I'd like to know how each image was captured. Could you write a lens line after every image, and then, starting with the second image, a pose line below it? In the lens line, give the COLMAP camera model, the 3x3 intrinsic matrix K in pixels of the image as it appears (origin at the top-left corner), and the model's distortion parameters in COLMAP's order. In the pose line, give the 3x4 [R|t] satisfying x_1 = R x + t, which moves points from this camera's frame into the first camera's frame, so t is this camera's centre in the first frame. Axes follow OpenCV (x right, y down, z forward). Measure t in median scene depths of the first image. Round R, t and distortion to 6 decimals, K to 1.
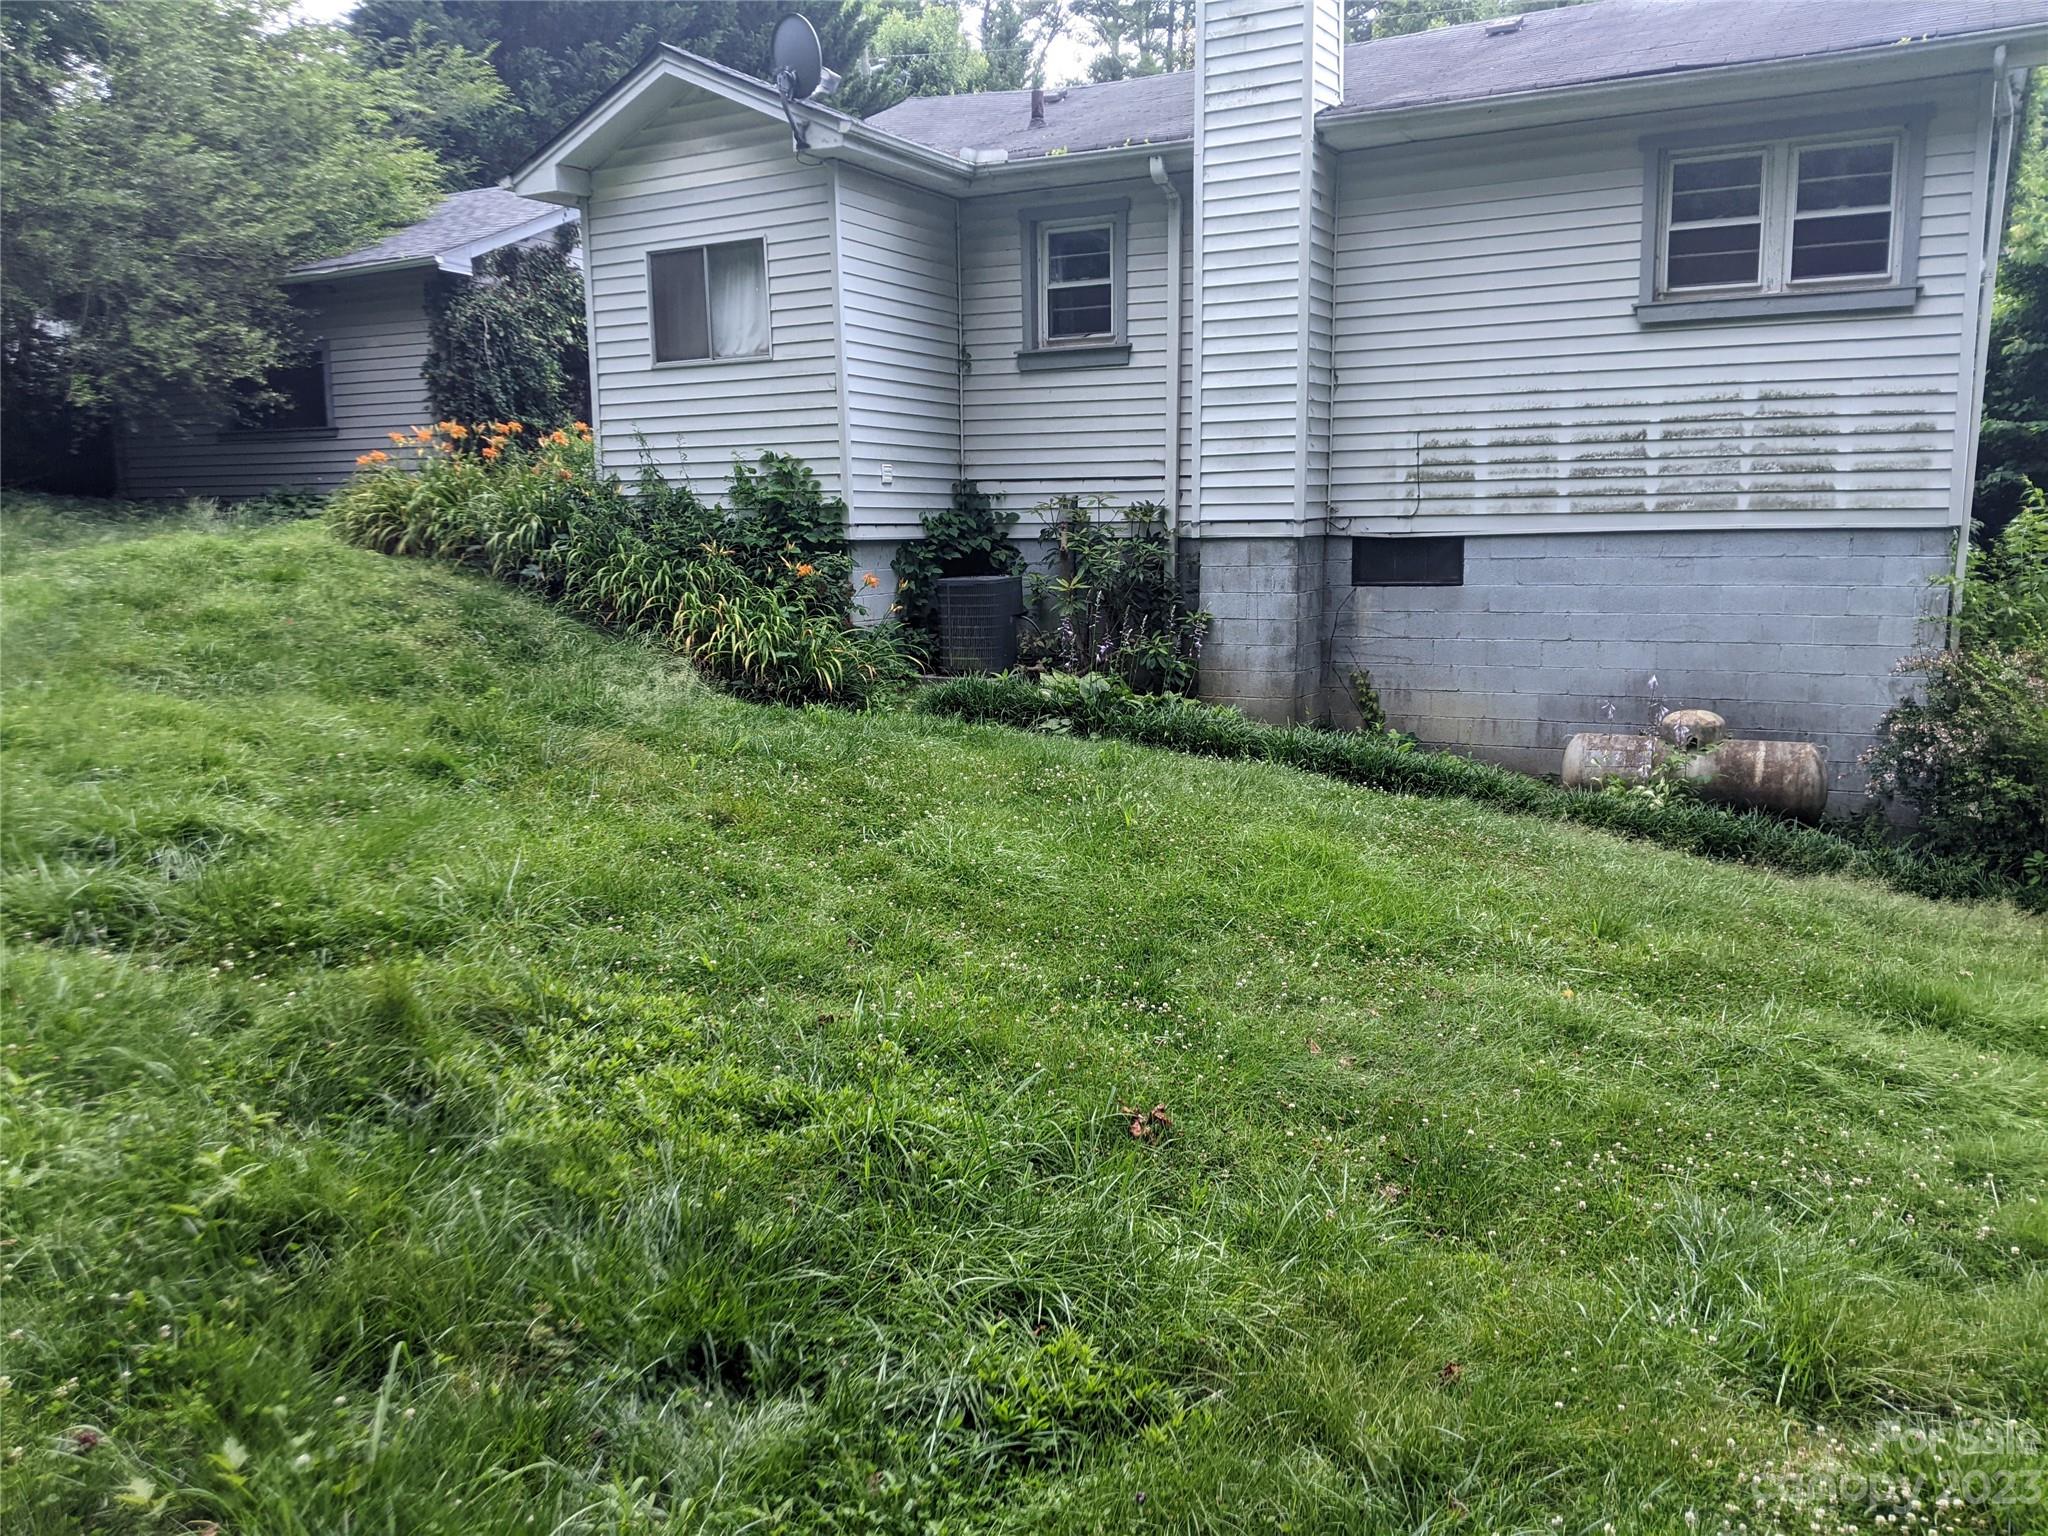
lens RADIAL K [[1621.9, 0, 1024.0], [0, 1621.9, 768.0], [0, 0, 1]] dist [0.063932, -0.096389]
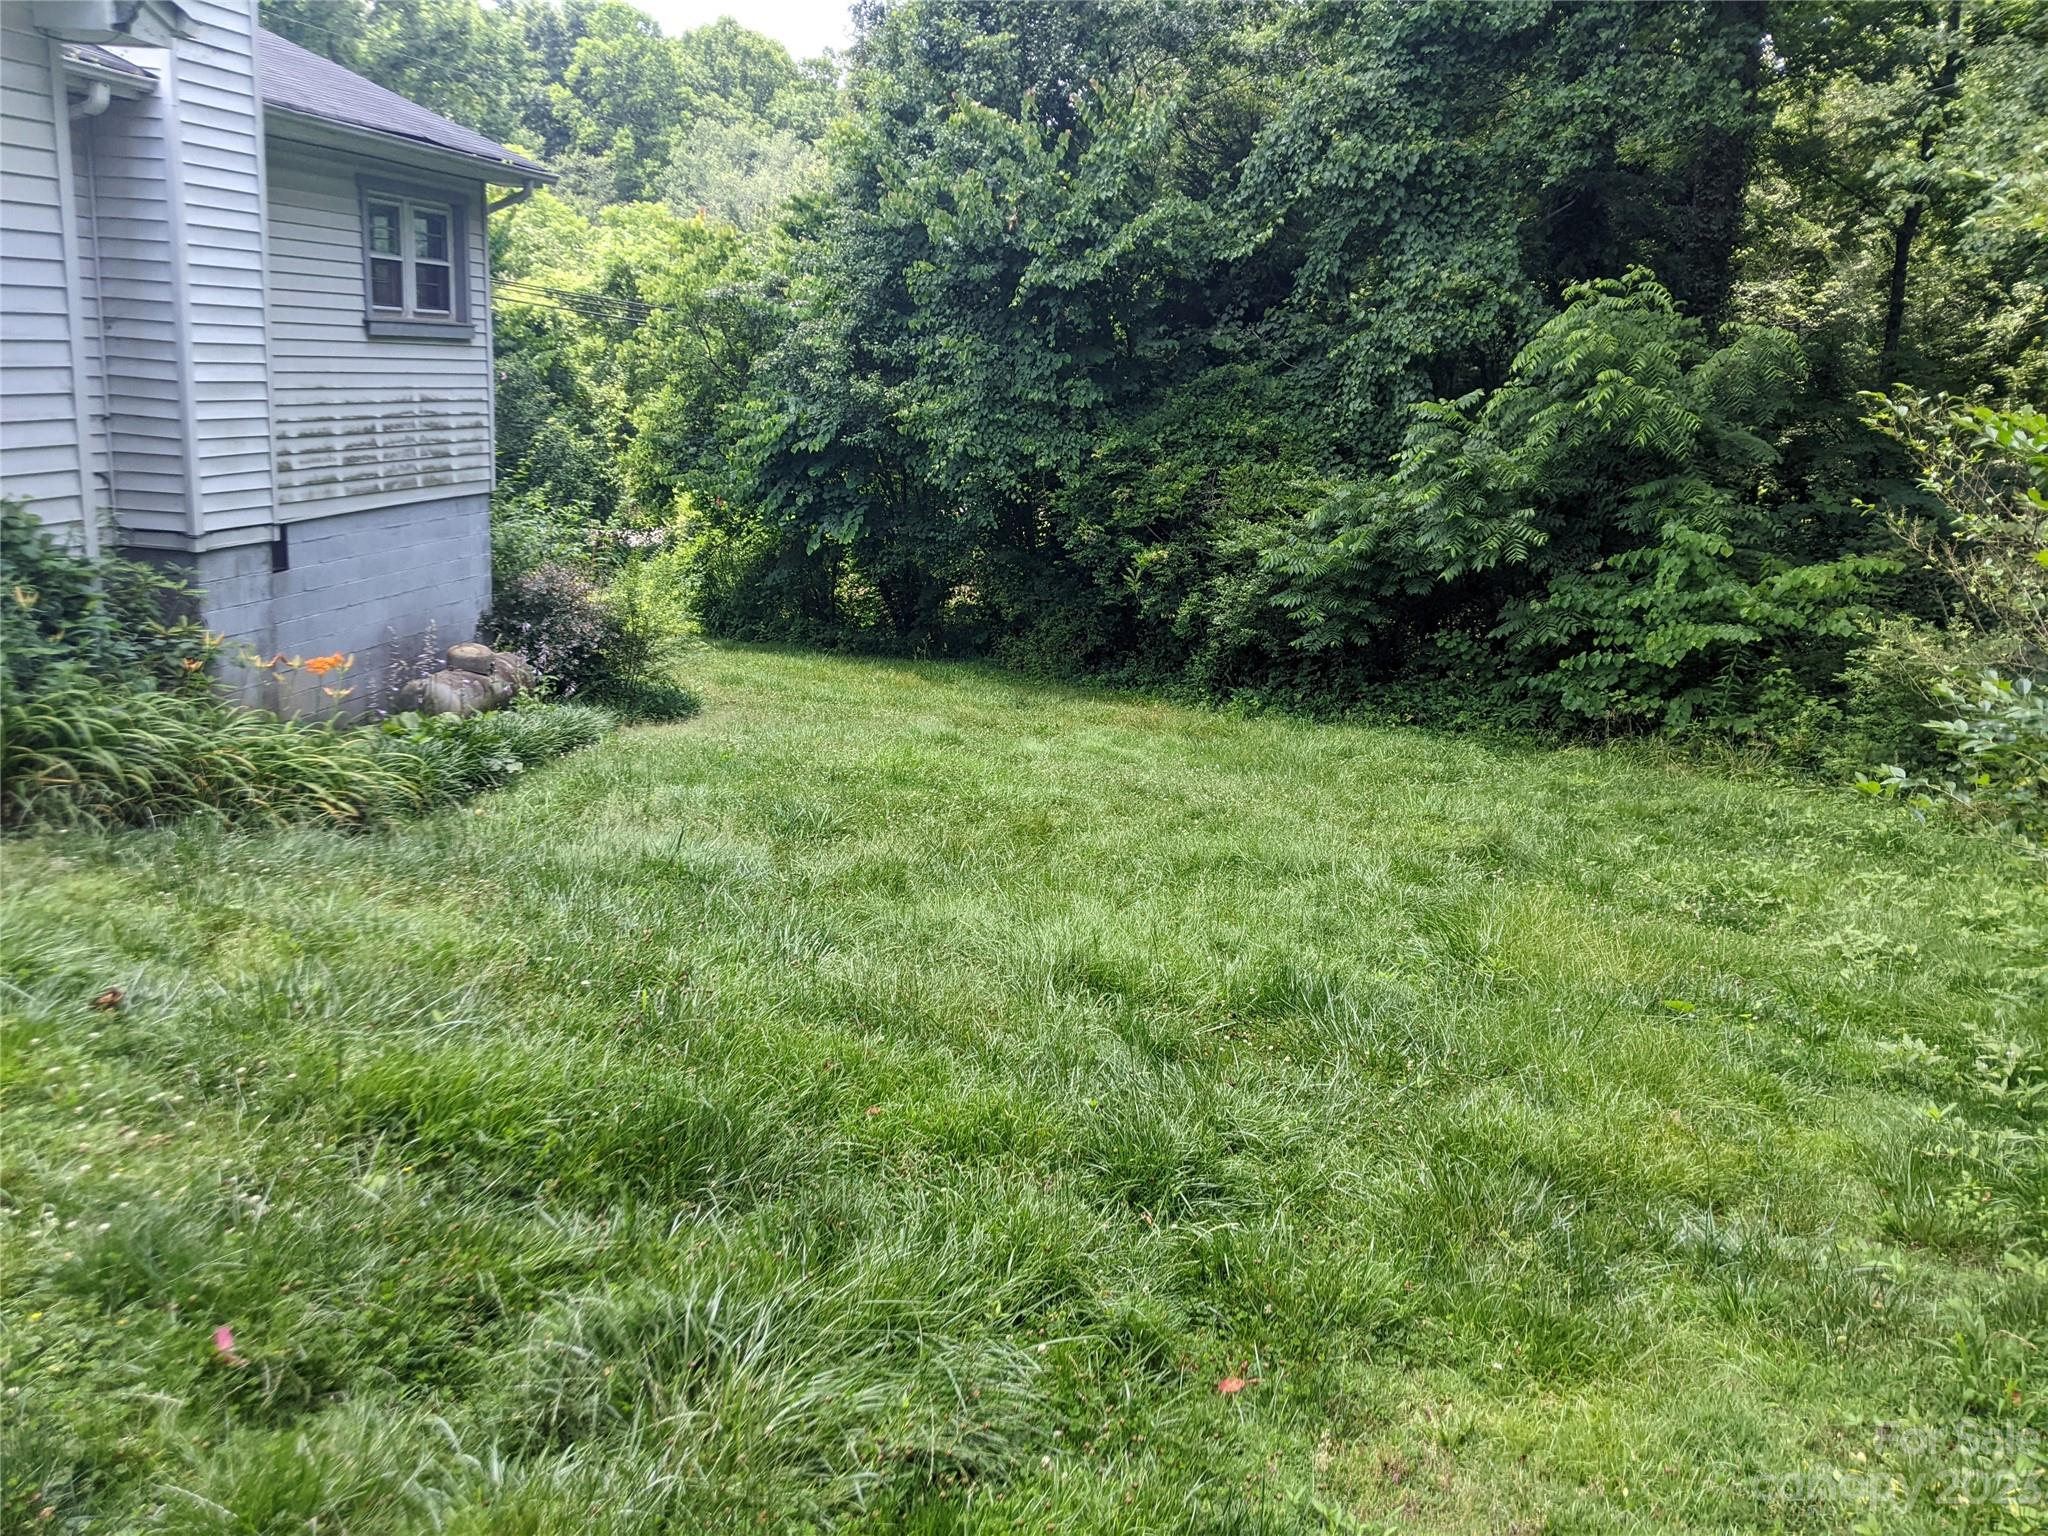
lens RADIAL K [[1621.9, 0, 1024.0], [0, 1621.9, 768.0], [0, 0, 1]] dist [0.063932, -0.096389]
pose [[-0.300787, -0.242566, 0.922328, -0.936729], [0.082577, 0.956857, 0.278577, -0.260592], [-0.950110, 0.159955, -0.267780, 0.910164]]
